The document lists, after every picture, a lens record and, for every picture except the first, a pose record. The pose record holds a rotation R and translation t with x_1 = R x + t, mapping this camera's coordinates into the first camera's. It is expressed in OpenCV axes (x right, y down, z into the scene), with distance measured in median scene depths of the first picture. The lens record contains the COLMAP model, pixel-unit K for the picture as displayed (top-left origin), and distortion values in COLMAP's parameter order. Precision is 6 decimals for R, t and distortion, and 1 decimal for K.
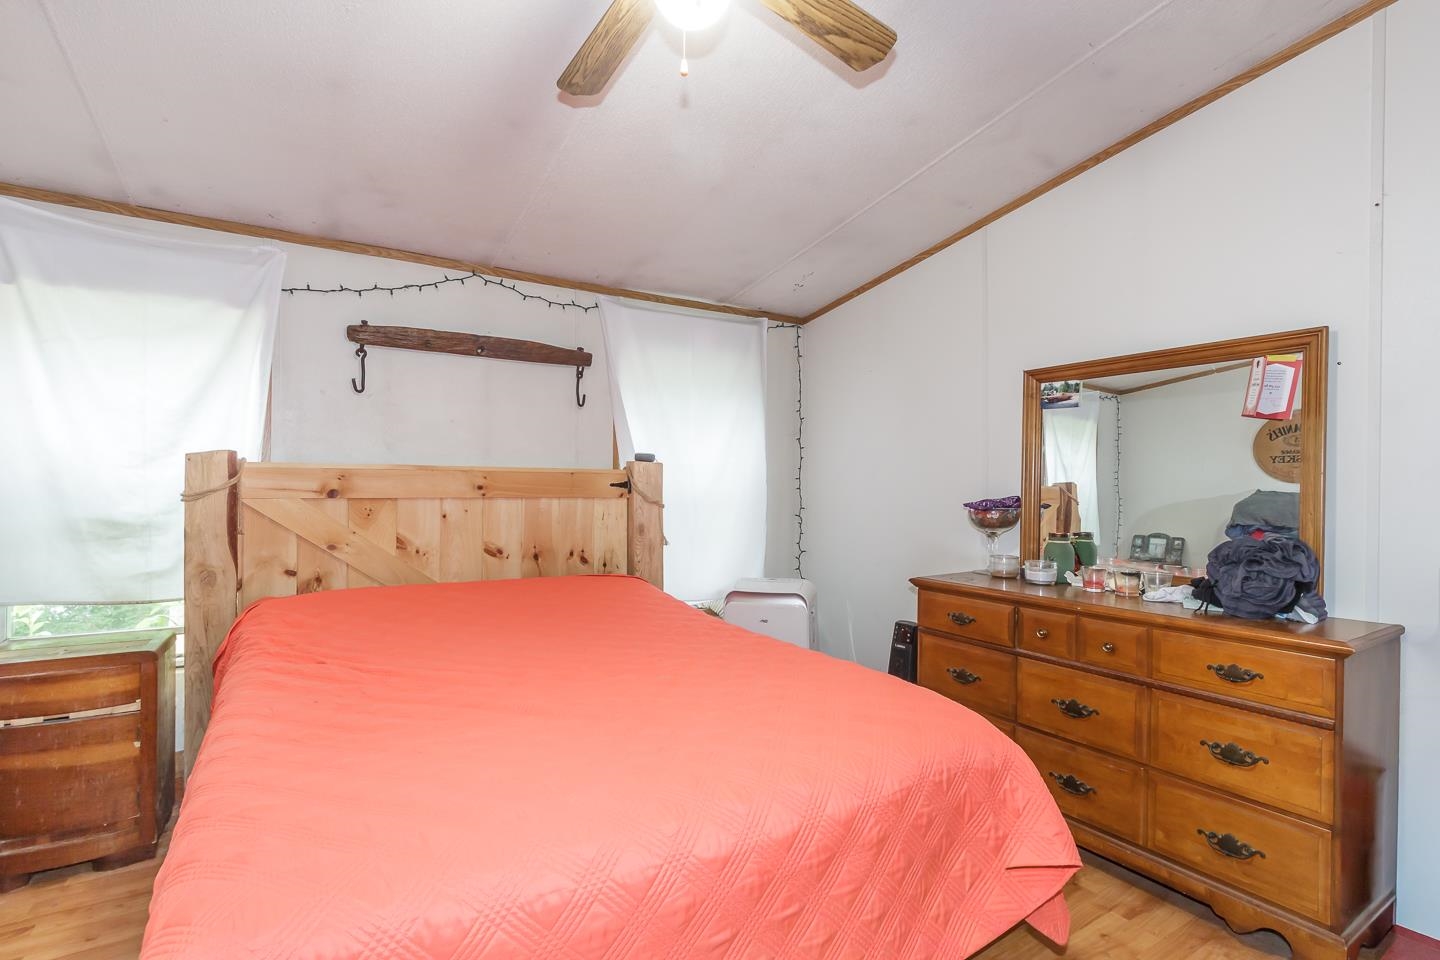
lens RADIAL K [[673.7, 0, 719.9], [0, 673.7, 482.8], [0, 0, 1]] dist [-0.003483, -0.000202]
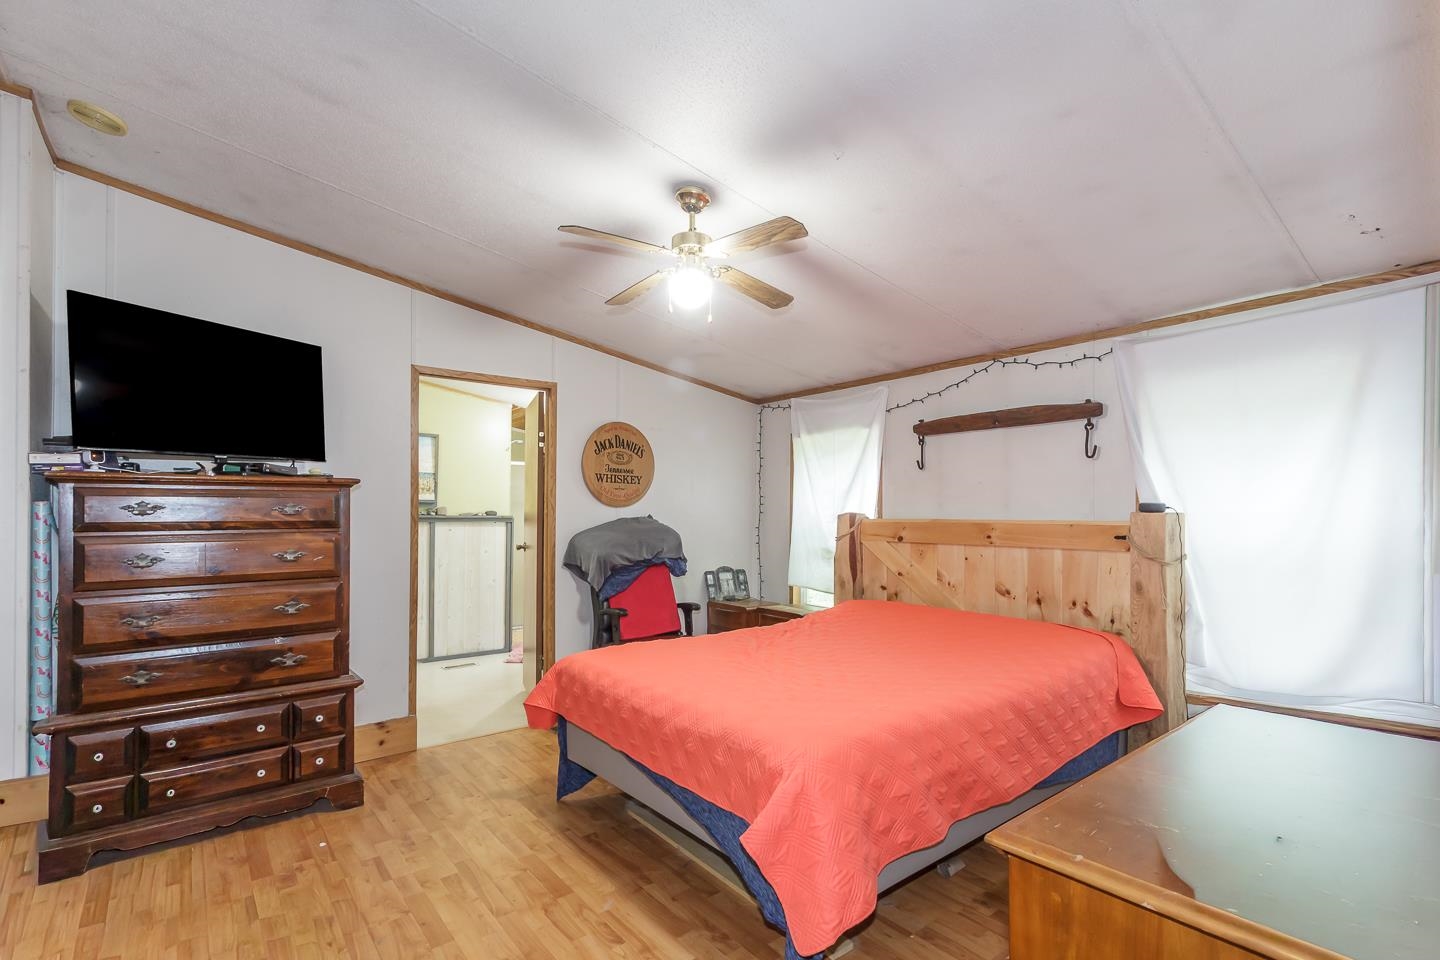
lens RADIAL K [[673.7, 0, 719.5], [0, 673.7, 511.9], [0, 0, 1]] dist [-0.003483, -0.000202]
pose [[0.109693, -0.013019, -0.993880, 0.781013], [-0.003067, 0.999905, -0.013437, -0.019820], [0.993961, 0.004522, 0.109643, 0.374933]]
